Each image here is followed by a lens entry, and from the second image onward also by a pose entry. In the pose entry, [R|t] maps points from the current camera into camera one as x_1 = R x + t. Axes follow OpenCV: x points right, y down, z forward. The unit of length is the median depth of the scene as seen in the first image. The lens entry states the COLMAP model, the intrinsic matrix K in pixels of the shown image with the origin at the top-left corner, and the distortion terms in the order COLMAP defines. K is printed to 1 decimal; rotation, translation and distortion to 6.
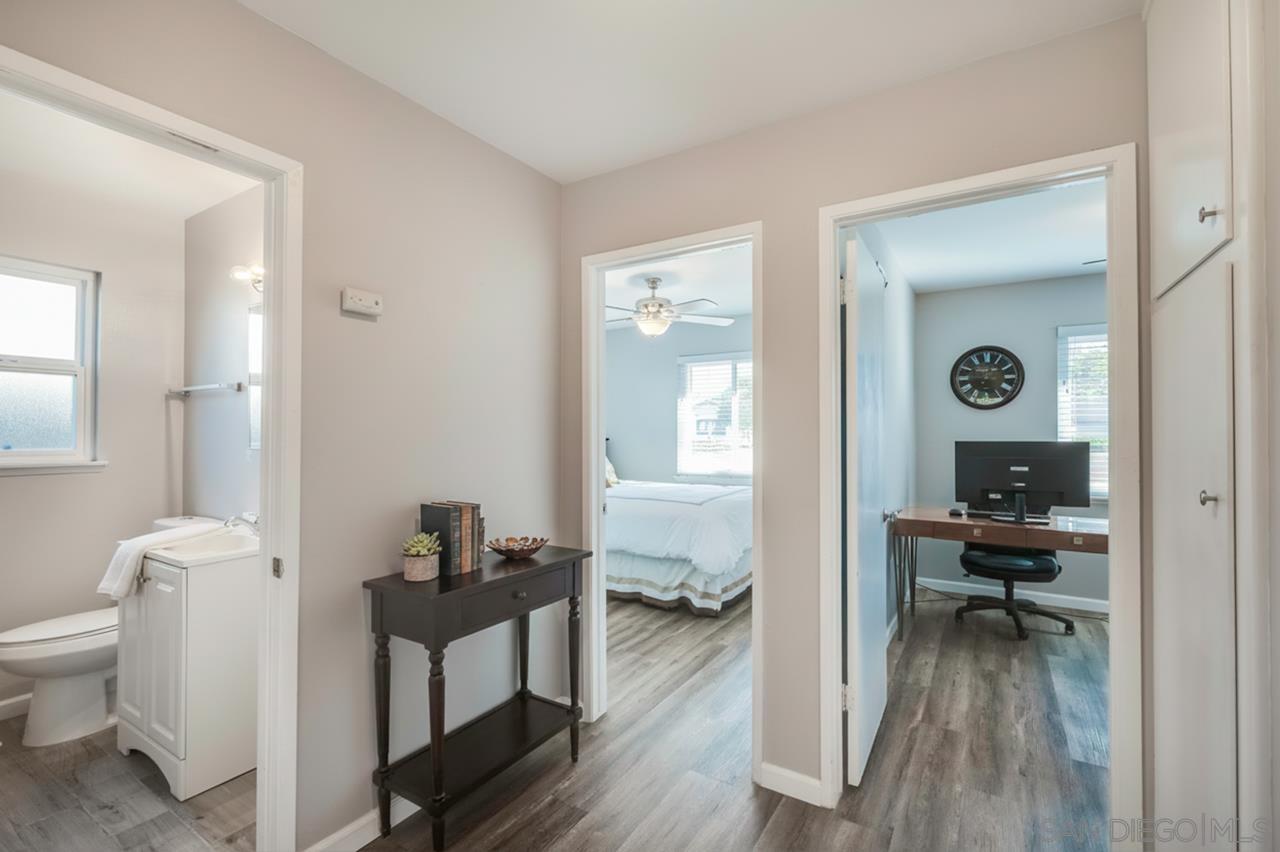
lens RADIAL K [[572.6, 0, 637.5], [0, 572.6, 431.3], [0, 0, 1]] dist [-0.003289, -0.000213]
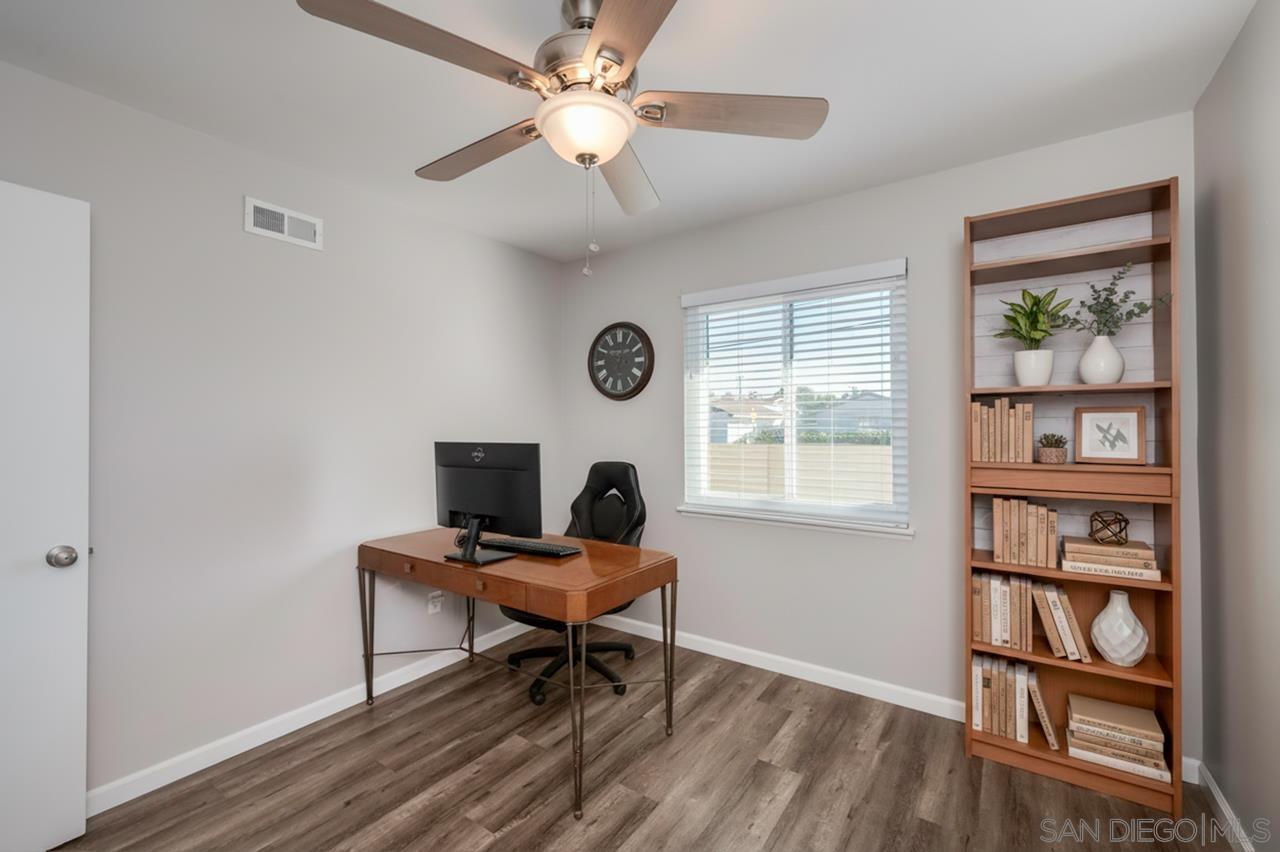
lens RADIAL K [[532.4, 0, 636.4], [0, 532.4, 425.1], [0, 0, 1]] dist [0.004266, 0.000258]
pose [[0.998753, -0.004232, -0.049741, 0.680322], [0.004117, 0.999989, -0.002421, -0.000949], [0.049750, 0.002213, 0.998759, 0.246668]]
